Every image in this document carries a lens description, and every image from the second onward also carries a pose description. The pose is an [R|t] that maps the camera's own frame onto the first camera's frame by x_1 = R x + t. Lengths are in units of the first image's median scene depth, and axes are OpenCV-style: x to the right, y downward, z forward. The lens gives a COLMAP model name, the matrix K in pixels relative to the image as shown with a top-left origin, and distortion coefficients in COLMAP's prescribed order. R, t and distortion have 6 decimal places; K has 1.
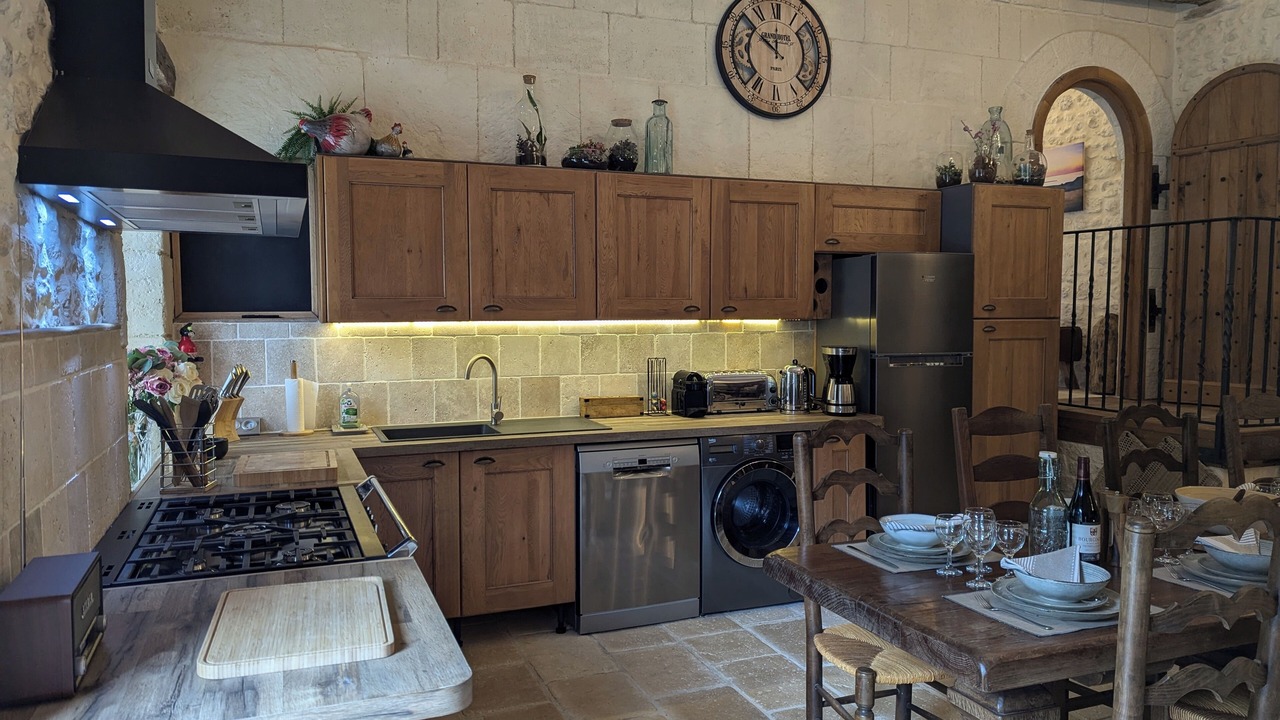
lens RADIAL K [[907.9, 0, 637.7], [0, 907.9, 354.0], [0, 0, 1]] dist [0.045131, -0.003829]
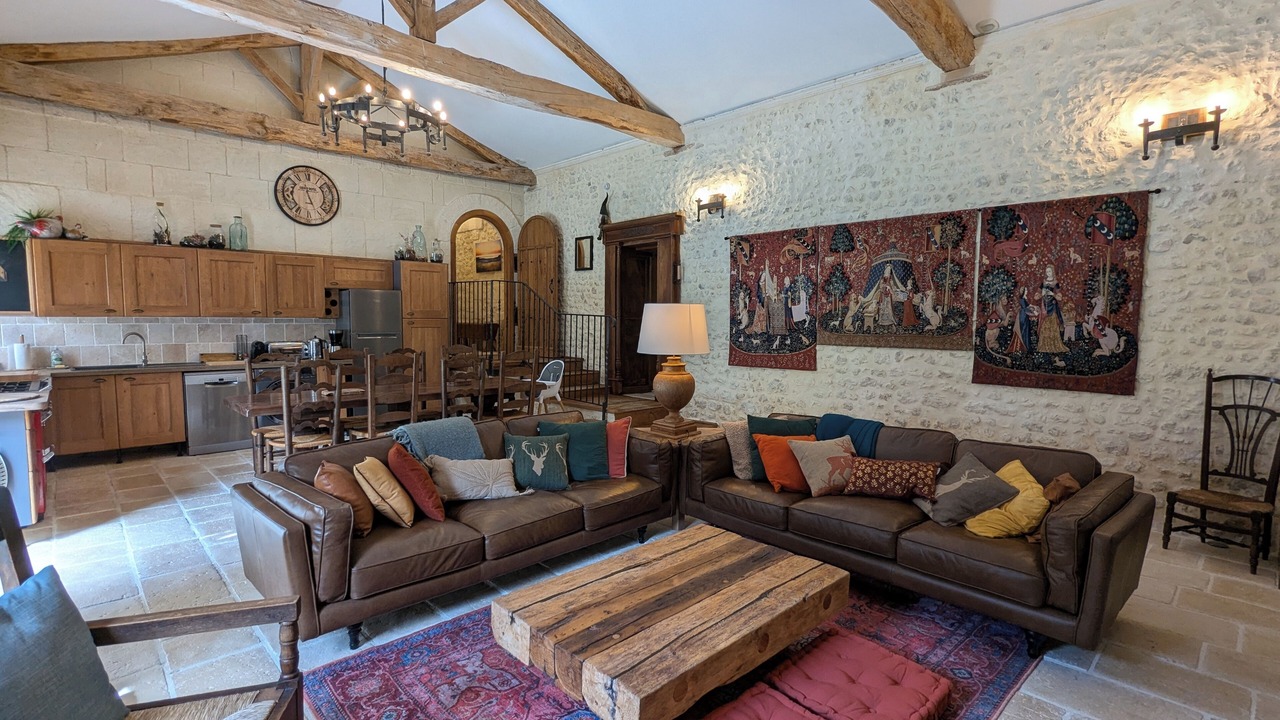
lens RADIAL K [[609.9, 0, 638.9], [0, 609.9, 363.8], [0, 0, 1]] dist [0.002759, -0.001230]
pose [[0.929221, -0.018907, 0.369040, 0.364929], [0.008762, 0.999537, 0.029147, 0.039085], [-0.369420, -0.023850, 0.928956, -0.708307]]
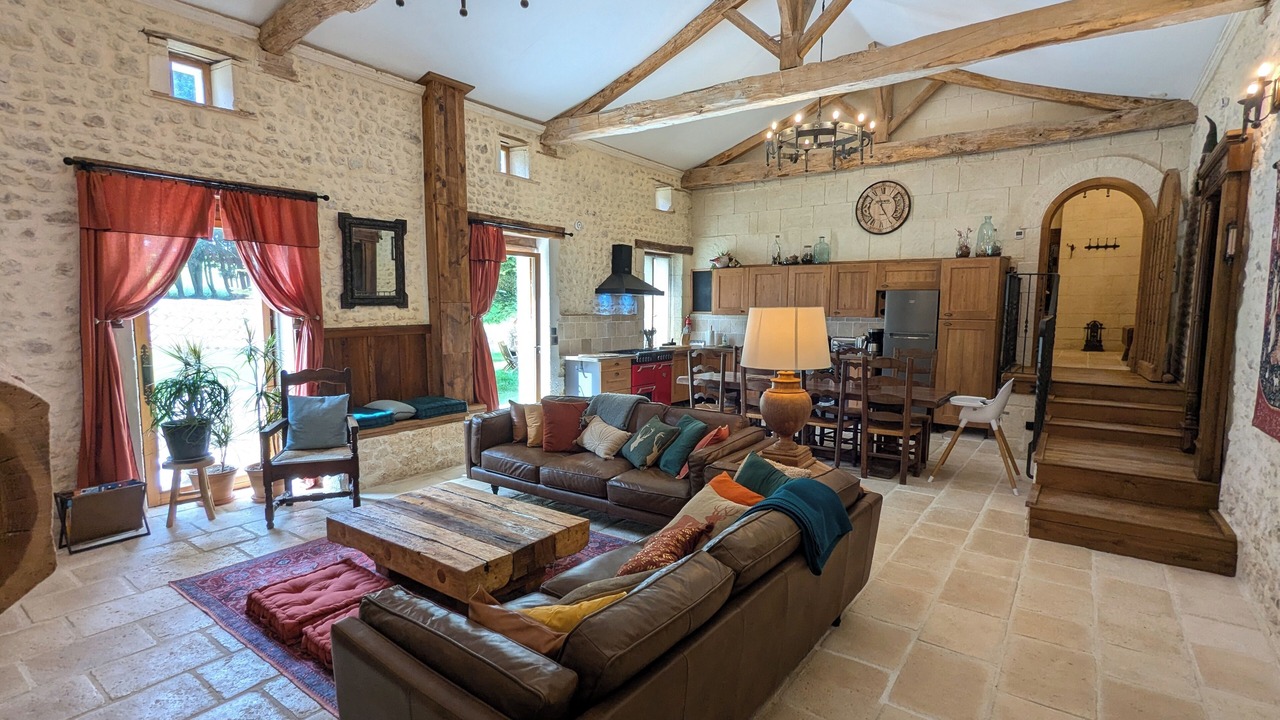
lens RADIAL K [[609.9, 0, 643.5], [0, 609.9, 362.3], [0, 0, 1]] dist [0.002759, -0.001230]
pose [[0.526947, 0.084473, -0.845690, 1.316403], [-0.050458, 0.996403, 0.068087, 0.001753], [0.848399, 0.006794, 0.529313, -0.427526]]
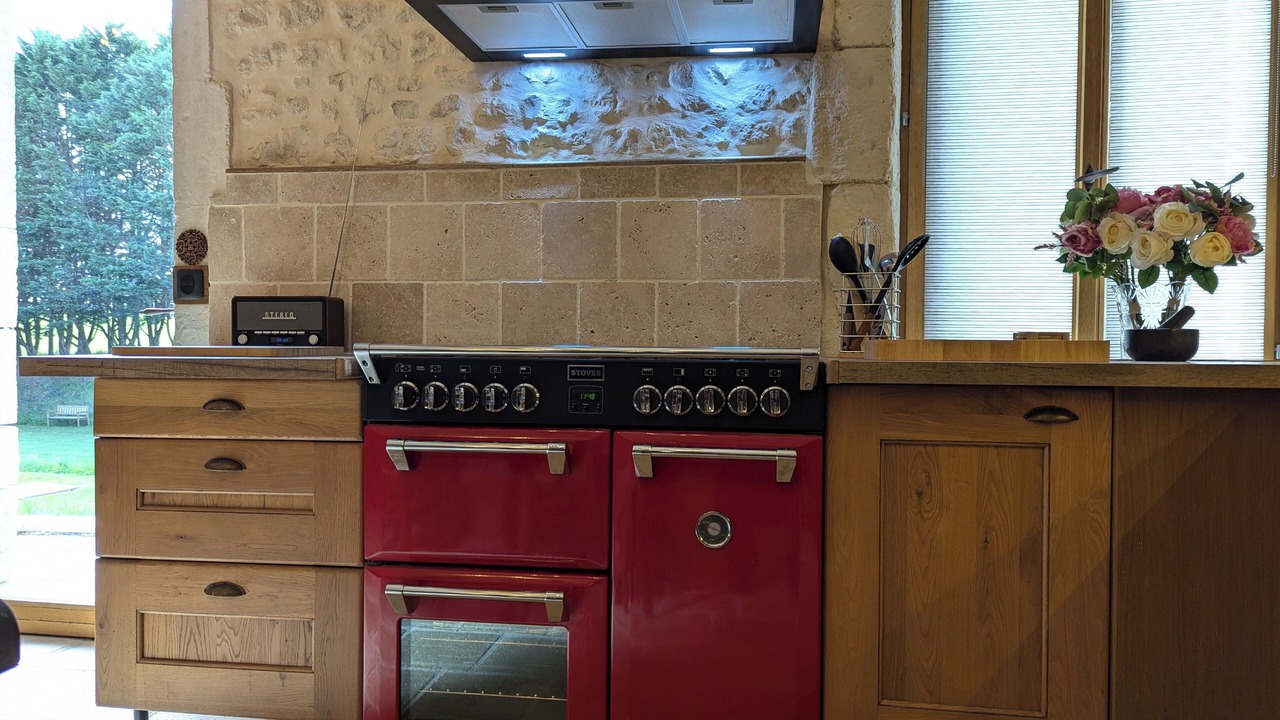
lens RADIAL K [[907.9, 0, 640.7], [0, 907.9, 361.2], [0, 0, 1]] dist [0.045131, -0.003829]
pose [[-0.509415, 0.015087, -0.860389, 0.156002], [-0.047231, 0.997849, 0.045461, 0.075157], [0.859224, 0.063795, -0.507606, 0.740166]]
